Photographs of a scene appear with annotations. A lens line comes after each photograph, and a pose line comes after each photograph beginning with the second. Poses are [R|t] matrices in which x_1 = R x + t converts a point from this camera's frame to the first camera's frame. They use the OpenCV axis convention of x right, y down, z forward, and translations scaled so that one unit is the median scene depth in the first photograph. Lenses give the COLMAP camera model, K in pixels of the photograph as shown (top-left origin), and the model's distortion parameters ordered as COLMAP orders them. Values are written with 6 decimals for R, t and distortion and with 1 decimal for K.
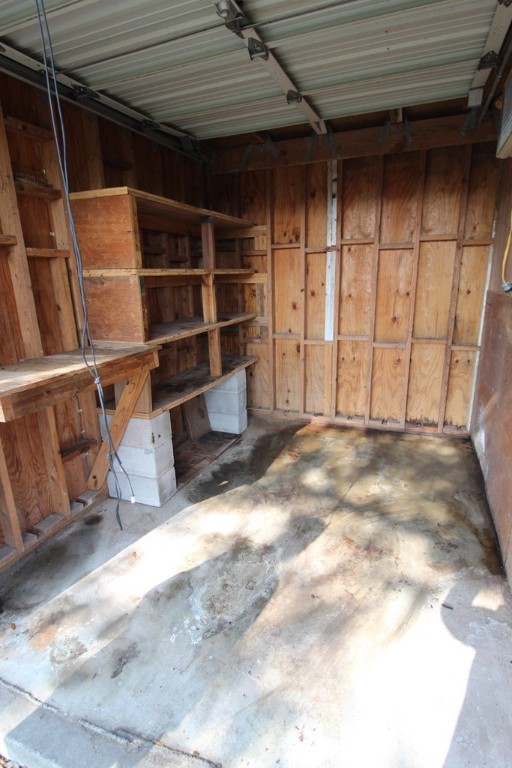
lens RADIAL K [[377.9, 0, 253.5], [0, 377.9, 377.5], [0, 0, 1]] dist [0.003742, -0.012721]
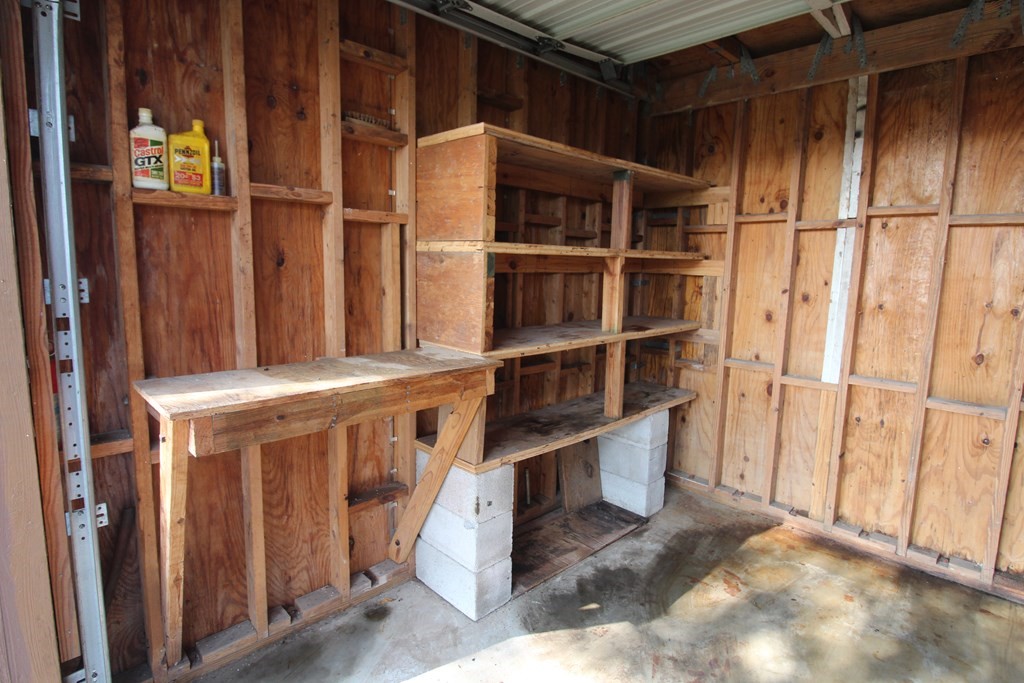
lens RADIAL K [[503.9, 0, 518.3], [0, 503.9, 329.8], [0, 0, 1]] dist [0.003742, -0.012721]
pose [[0.917143, 0.095197, -0.387022, 0.068076], [-0.145251, 0.984108, -0.102145, -0.037601], [0.371147, 0.149897, 0.916395, 0.164784]]
